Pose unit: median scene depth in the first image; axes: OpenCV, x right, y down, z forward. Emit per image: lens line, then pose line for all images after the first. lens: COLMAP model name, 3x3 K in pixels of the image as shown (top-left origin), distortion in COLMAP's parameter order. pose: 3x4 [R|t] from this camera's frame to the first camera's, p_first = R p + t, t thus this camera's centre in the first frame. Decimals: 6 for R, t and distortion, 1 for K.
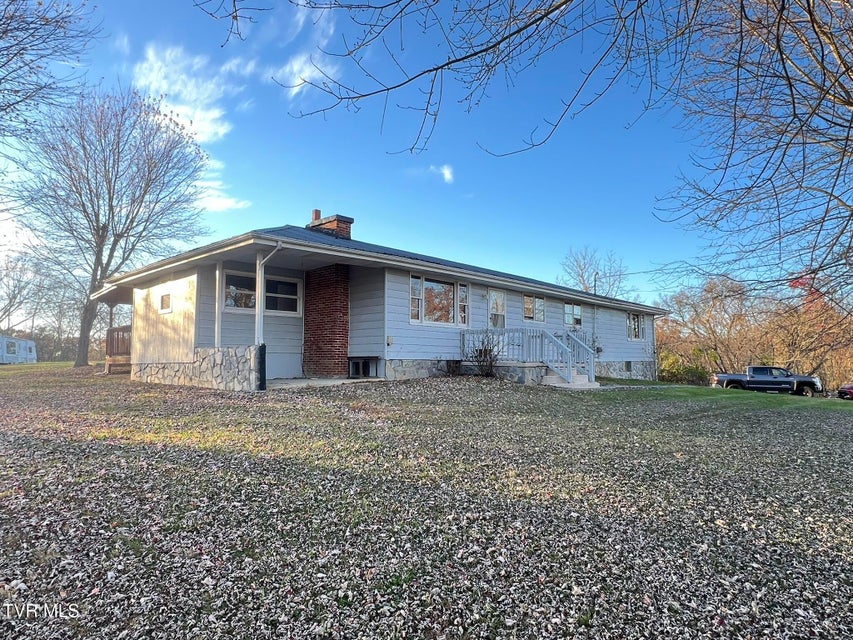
lens RADIAL K [[520.1, 0, 425.9], [0, 520.1, 338.5], [0, 0, 1]] dist [0.001144, -0.000189]
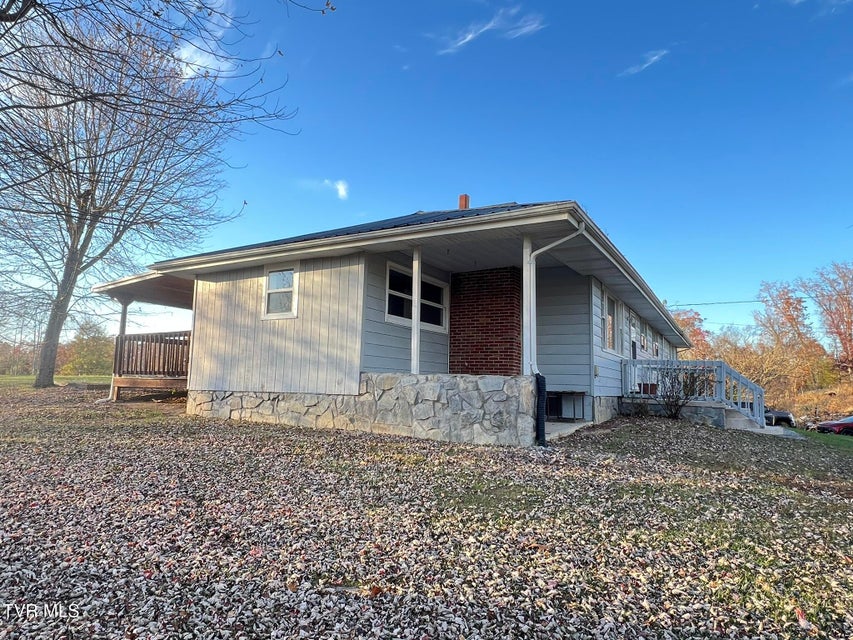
lens RADIAL K [[529.4, 0, 427.3], [0, 529.4, 355.5], [0, 0, 1]] dist [0.004028, 0.000600]
pose [[0.976316, 0.043426, 0.211945, -0.449952], [-0.041432, 0.999045, -0.013842, 0.001159], [-0.212344, 0.004733, 0.977184, 0.278509]]
